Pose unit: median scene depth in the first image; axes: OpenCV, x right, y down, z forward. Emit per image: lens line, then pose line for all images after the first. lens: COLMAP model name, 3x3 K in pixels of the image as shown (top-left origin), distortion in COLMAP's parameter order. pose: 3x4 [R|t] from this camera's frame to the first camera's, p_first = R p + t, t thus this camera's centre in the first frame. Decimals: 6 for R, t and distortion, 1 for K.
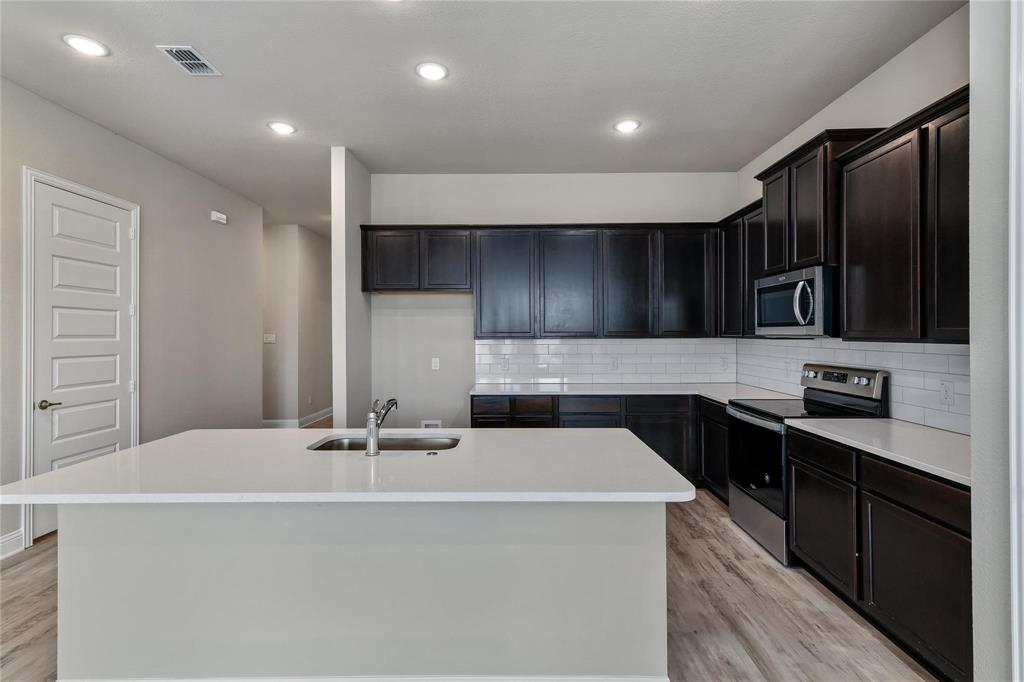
lens RADIAL K [[480.0, 0, 505.0], [0, 480.0, 332.5], [0, 0, 1]] dist [-0.004040, -0.001675]
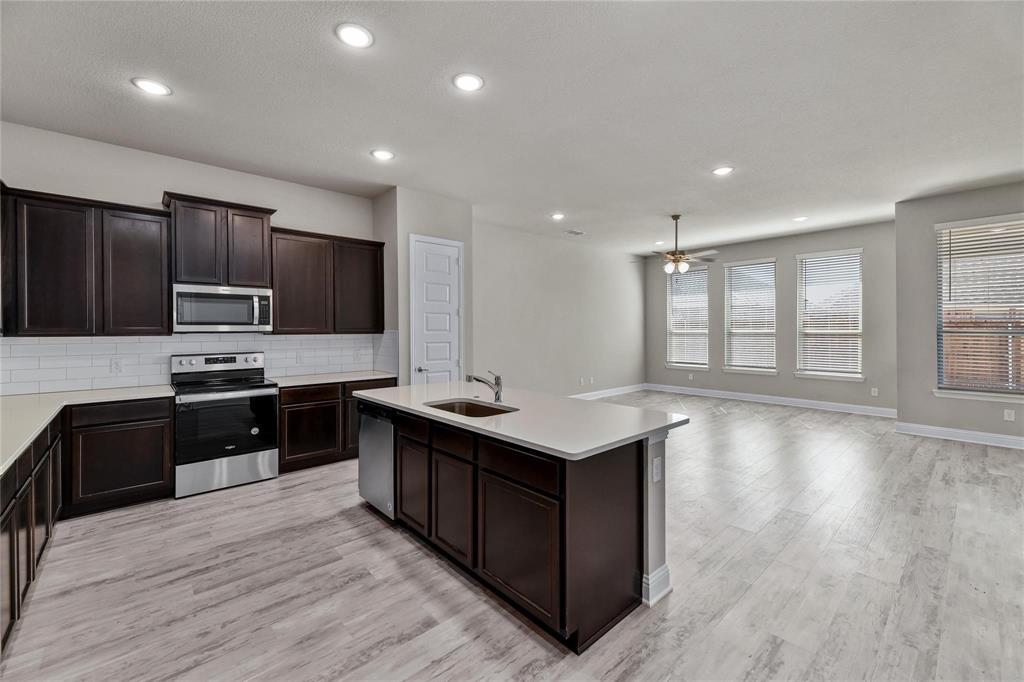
lens RADIAL K [[430.8, 0, 518.4], [0, 430.8, 330.2], [0, 0, 1]] dist [0.021986, -0.003439]
pose [[-0.703416, 0.006835, 0.710746, -0.862589], [0.004262, 0.999976, -0.005399, 0.011505], [-0.710766, -0.000768, -0.703428, 1.246863]]
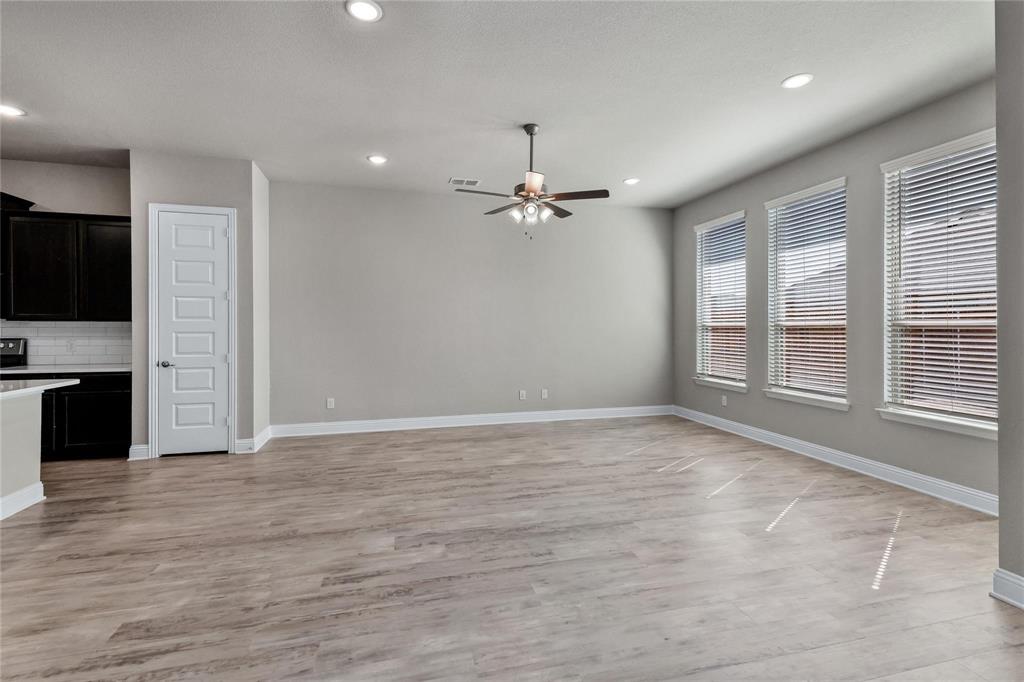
lens RADIAL K [[465.1, 0, 506.8], [0, 465.1, 327.7], [0, 0, 1]] dist [0.007341, -0.000484]
pose [[-0.277739, 0.001030, 0.960656, -1.145202], [-0.005243, 0.999983, -0.002588, 0.031060], [-0.960642, -0.005755, -0.277729, -0.174544]]
